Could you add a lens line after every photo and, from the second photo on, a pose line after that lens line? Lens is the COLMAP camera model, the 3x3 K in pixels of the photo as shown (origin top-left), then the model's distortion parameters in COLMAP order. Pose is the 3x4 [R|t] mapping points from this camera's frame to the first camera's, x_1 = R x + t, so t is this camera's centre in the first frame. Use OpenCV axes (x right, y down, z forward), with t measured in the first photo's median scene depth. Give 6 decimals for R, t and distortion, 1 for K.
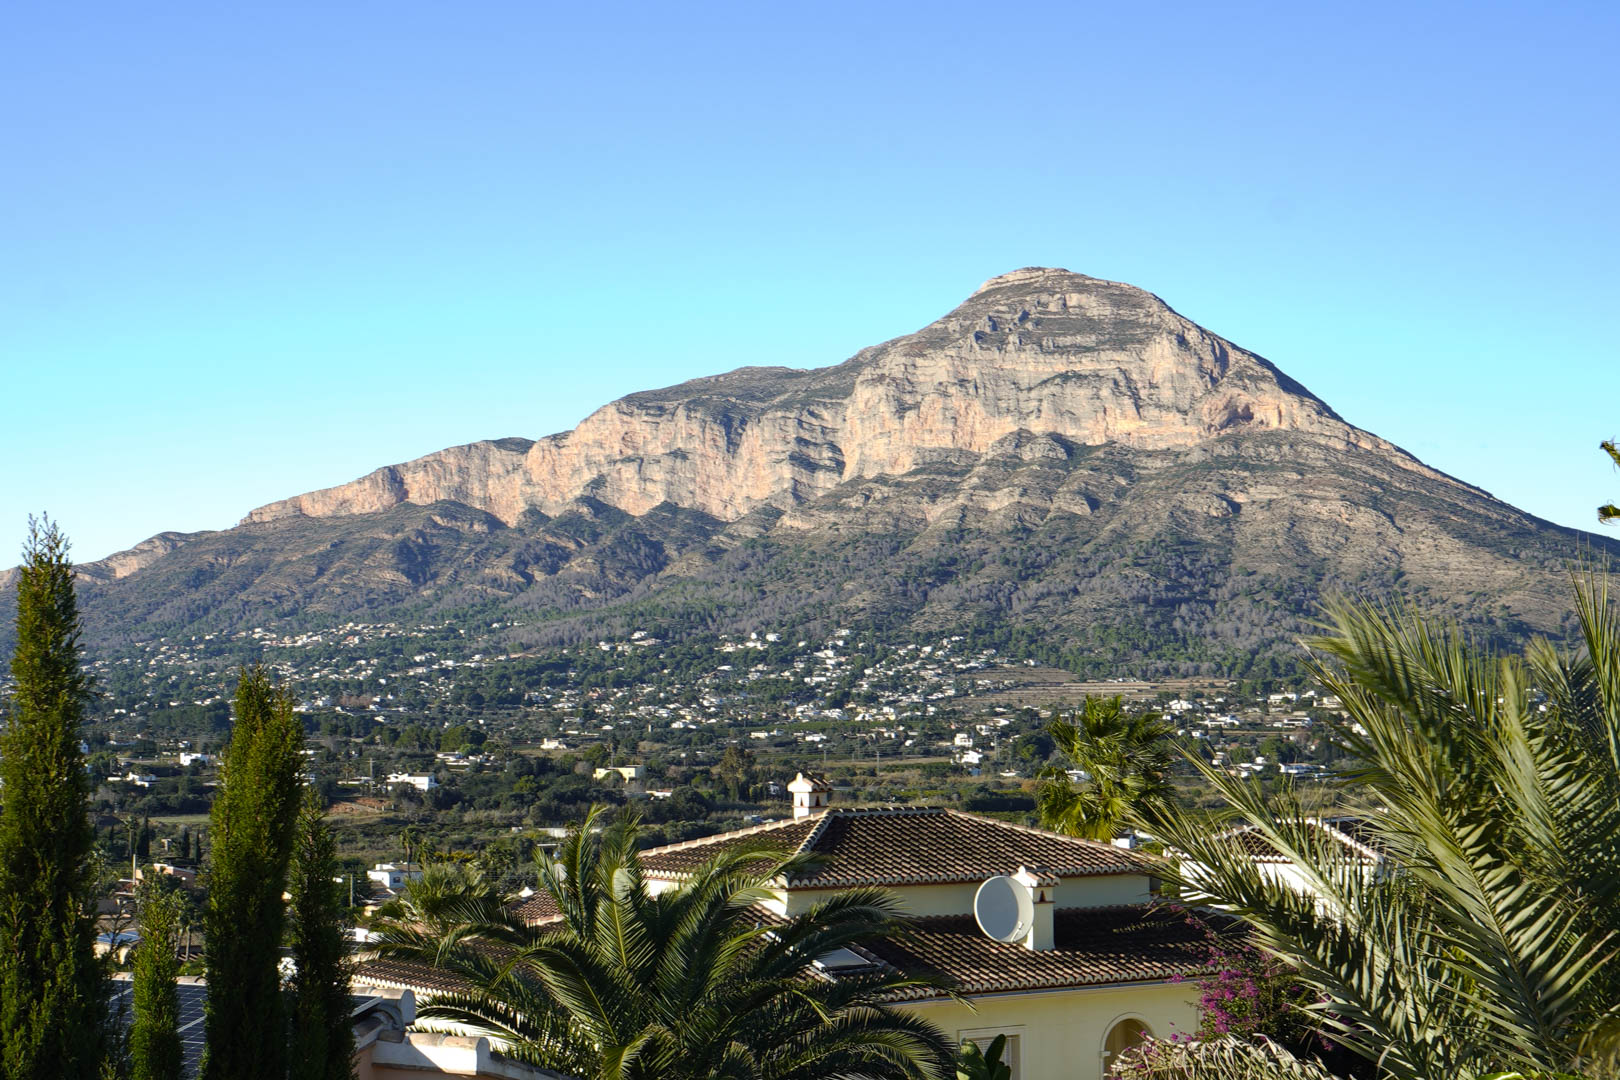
lens RADIAL K [[1592.8, 0, 801.5], [0, 1592.8, 519.9], [0, 0, 1]] dist [0.003497, -0.002042]
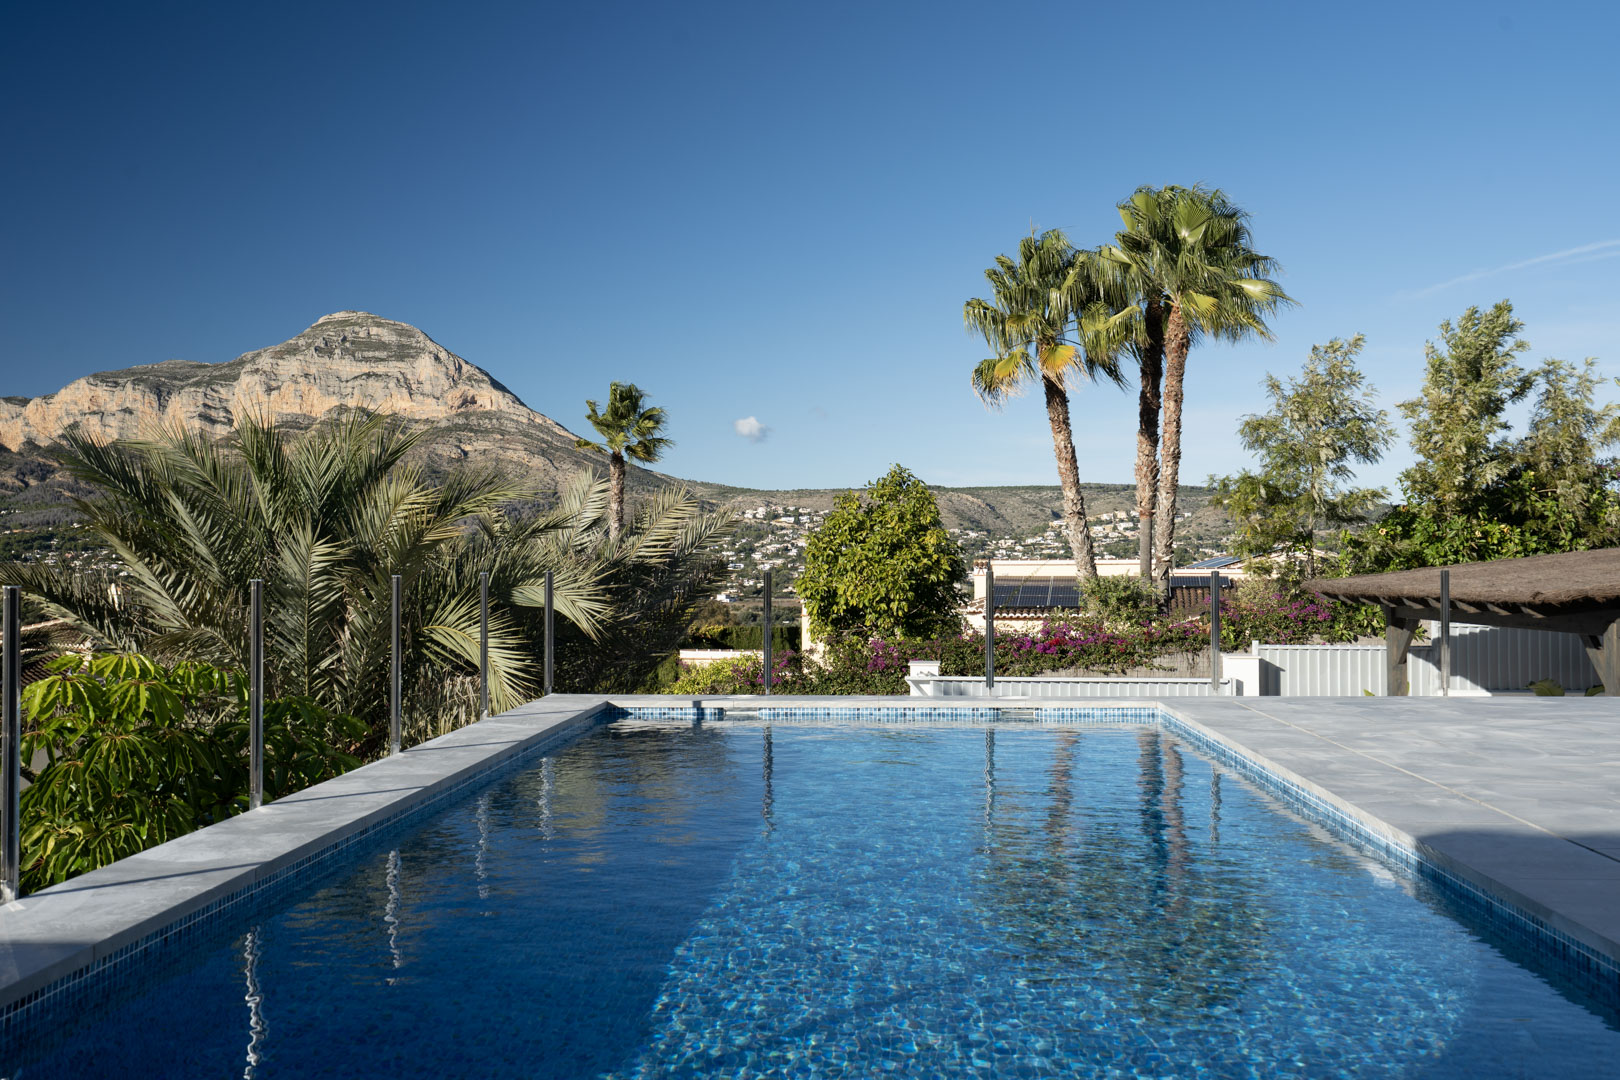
lens RADIAL K [[1592.8, 0, 801.5], [0, 1592.8, 519.9], [0, 0, 1]] dist [0.003497, -0.002042]
pose [[0.950777, 0.017449, 0.309383, 0.079599], [-0.026365, 0.999348, 0.024661, 0.012881], [-0.308751, -0.031604, 0.950618, -0.802430]]
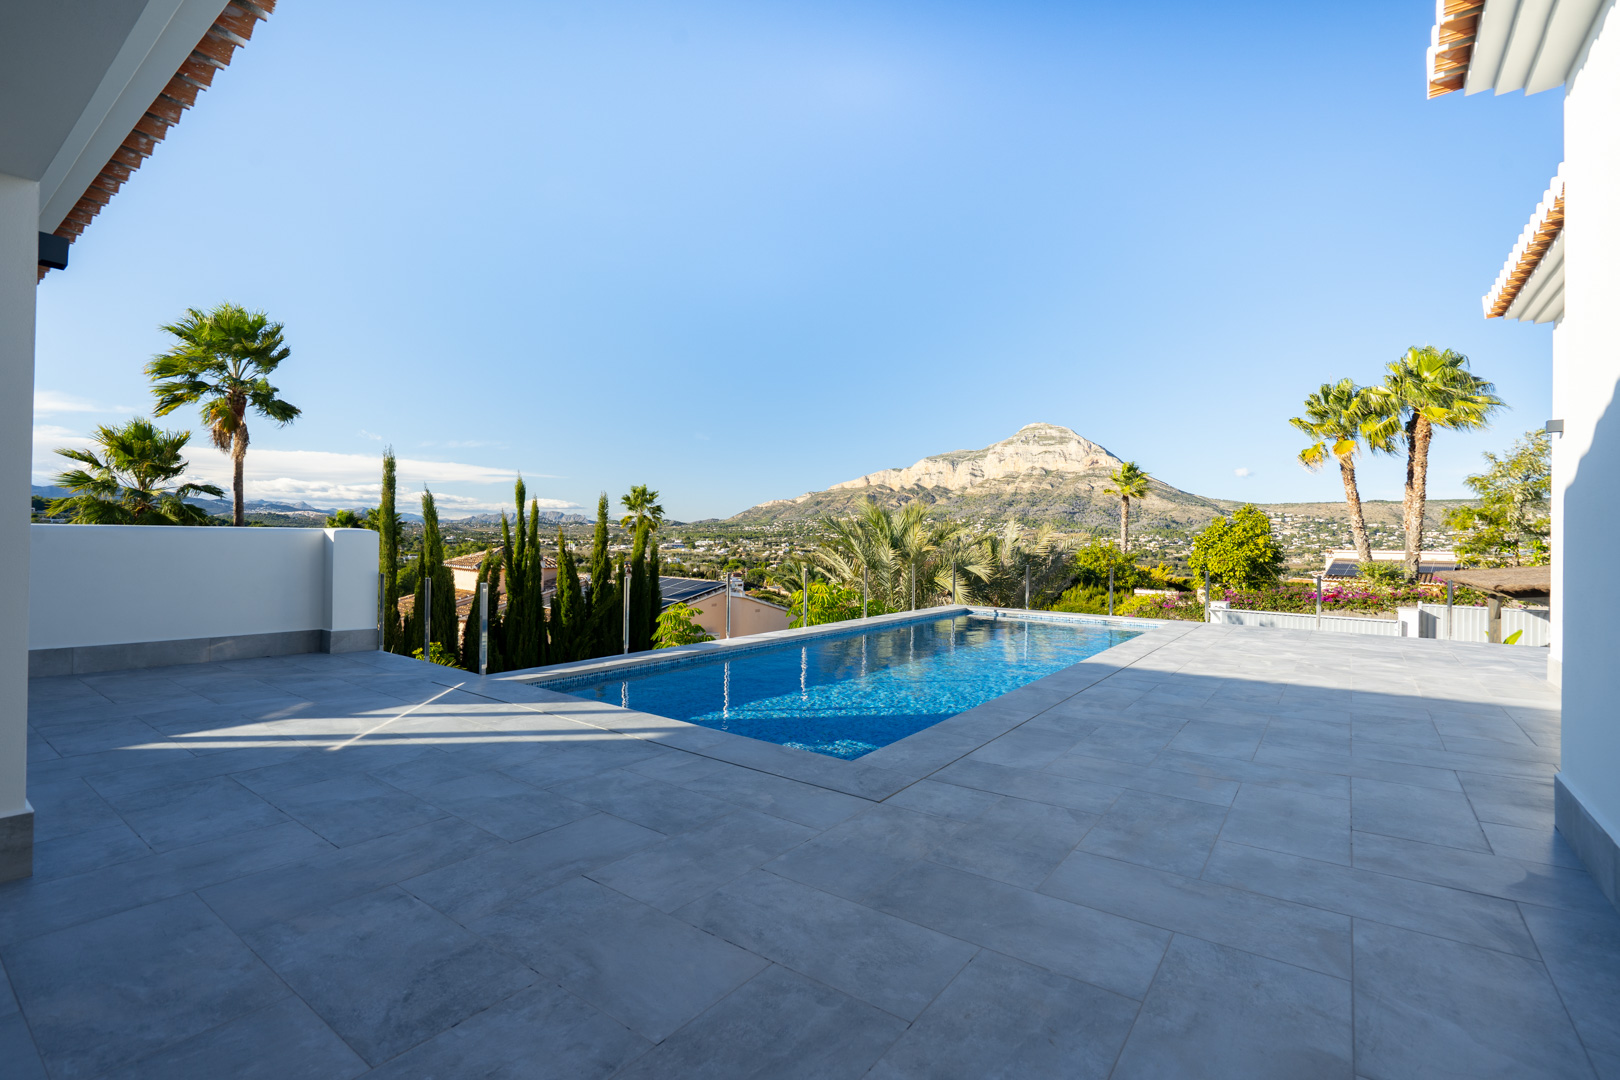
lens RADIAL K [[736.0, 0, 810.0], [0, 736.0, 540.0], [0, 0, 1]] dist [0.000010, 0.000132]
pose [[0.965535, 0.026076, -0.258962, 0.084577], [-0.009904, 0.997929, 0.063562, 0.011659], [0.260083, -0.058807, 0.963794, -0.809519]]
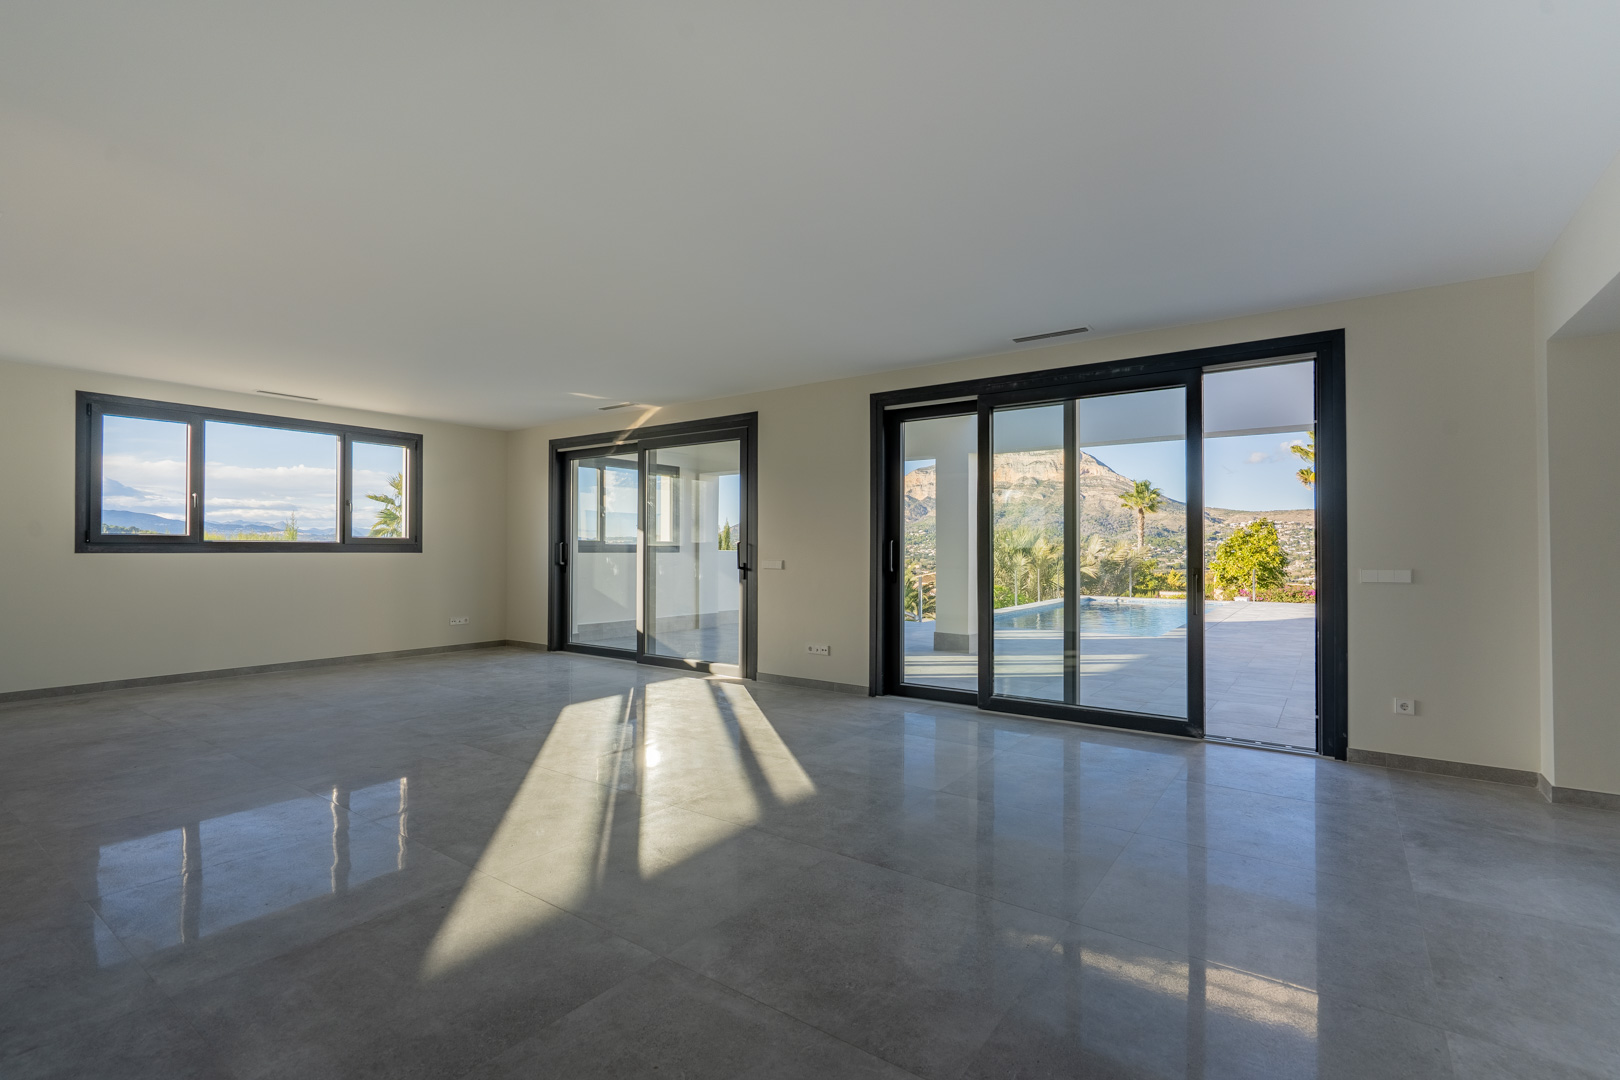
lens RADIAL K [[748.3, 0, 810.0], [0, 748.3, 540.0], [0, 0, 1]] dist [-0.000897, 0.000012]
pose [[0.969999, 0.008709, -0.242953, 0.078734], [0.002476, 0.998952, 0.045694, 0.010860], [0.243096, -0.044925, 0.968961, -0.824131]]
